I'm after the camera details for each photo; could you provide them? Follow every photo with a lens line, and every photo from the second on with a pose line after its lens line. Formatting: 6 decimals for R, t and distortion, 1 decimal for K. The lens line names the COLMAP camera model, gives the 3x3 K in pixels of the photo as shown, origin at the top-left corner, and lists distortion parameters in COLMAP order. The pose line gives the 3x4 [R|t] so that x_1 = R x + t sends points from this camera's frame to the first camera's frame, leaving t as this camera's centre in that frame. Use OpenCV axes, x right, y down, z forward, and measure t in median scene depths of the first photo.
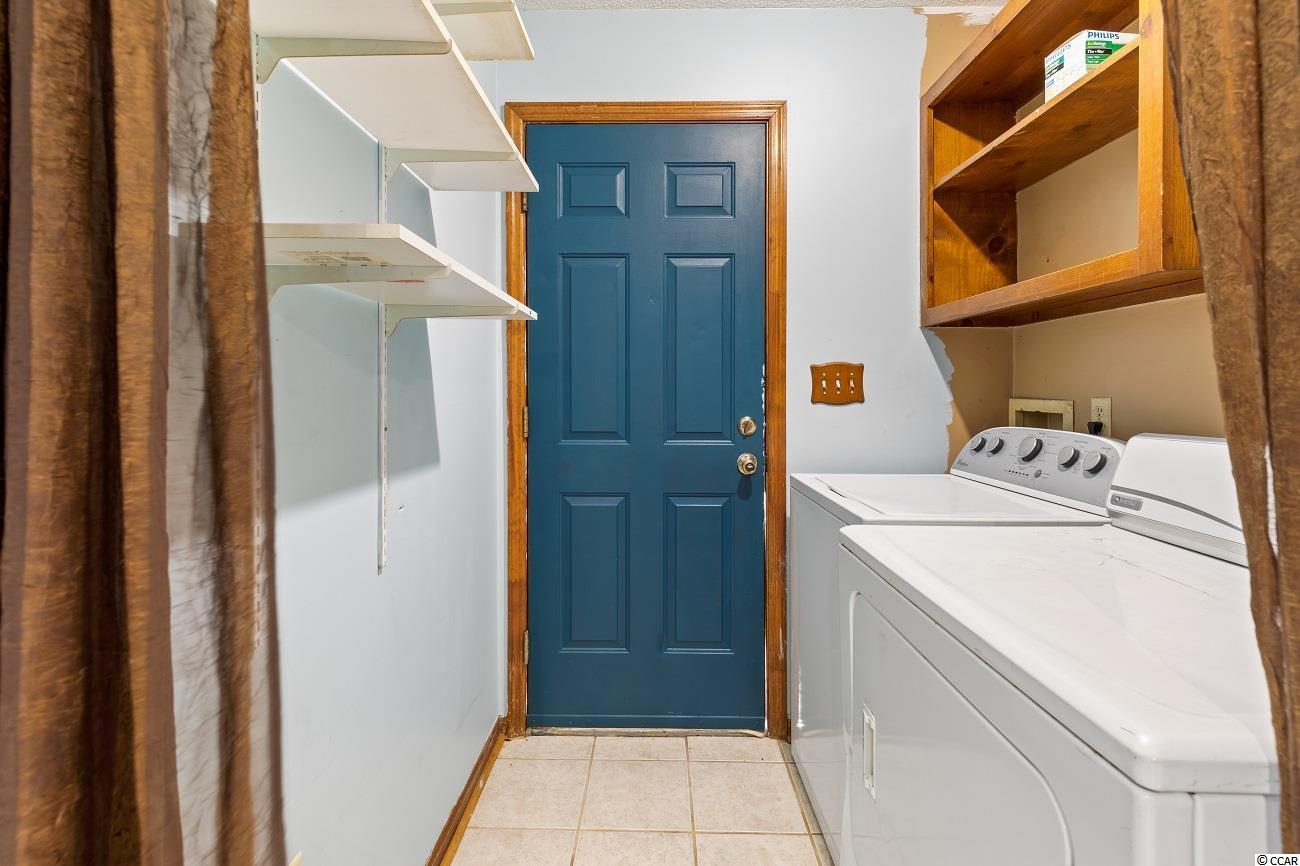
lens RADIAL K [[590.6, 0, 648.1], [0, 590.6, 435.1], [0, 0, 1]] dist [0.004736, -0.000344]
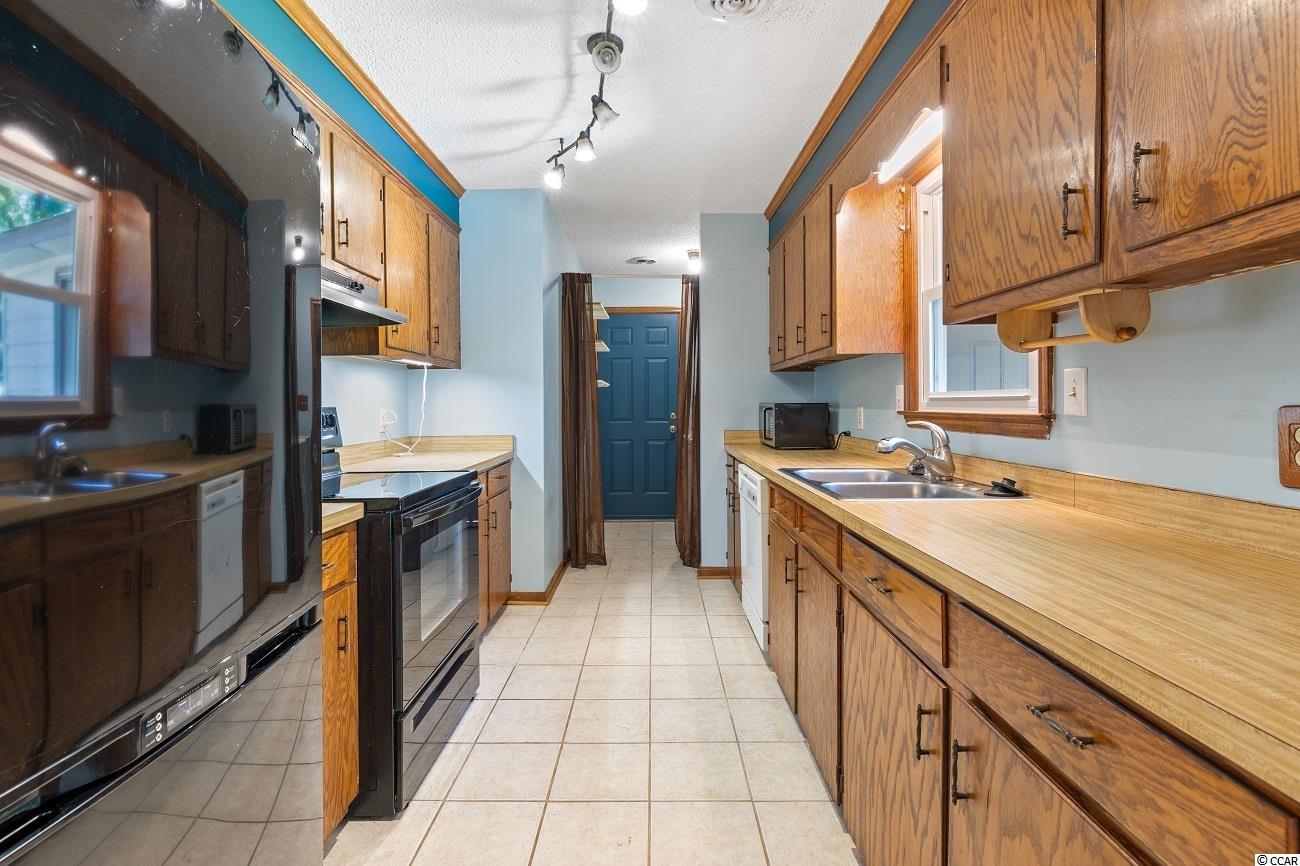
lens RADIAL K [[594.5, 0, 652.5], [0, 594.5, 408.7], [0, 0, 1]] dist [0.002097, -0.000160]
pose [[0.996905, 0.004589, 0.078476, -0.154514], [0.000524, 0.997885, -0.065006, 0.133617], [-0.078608, 0.064846, 0.994794, -1.823283]]
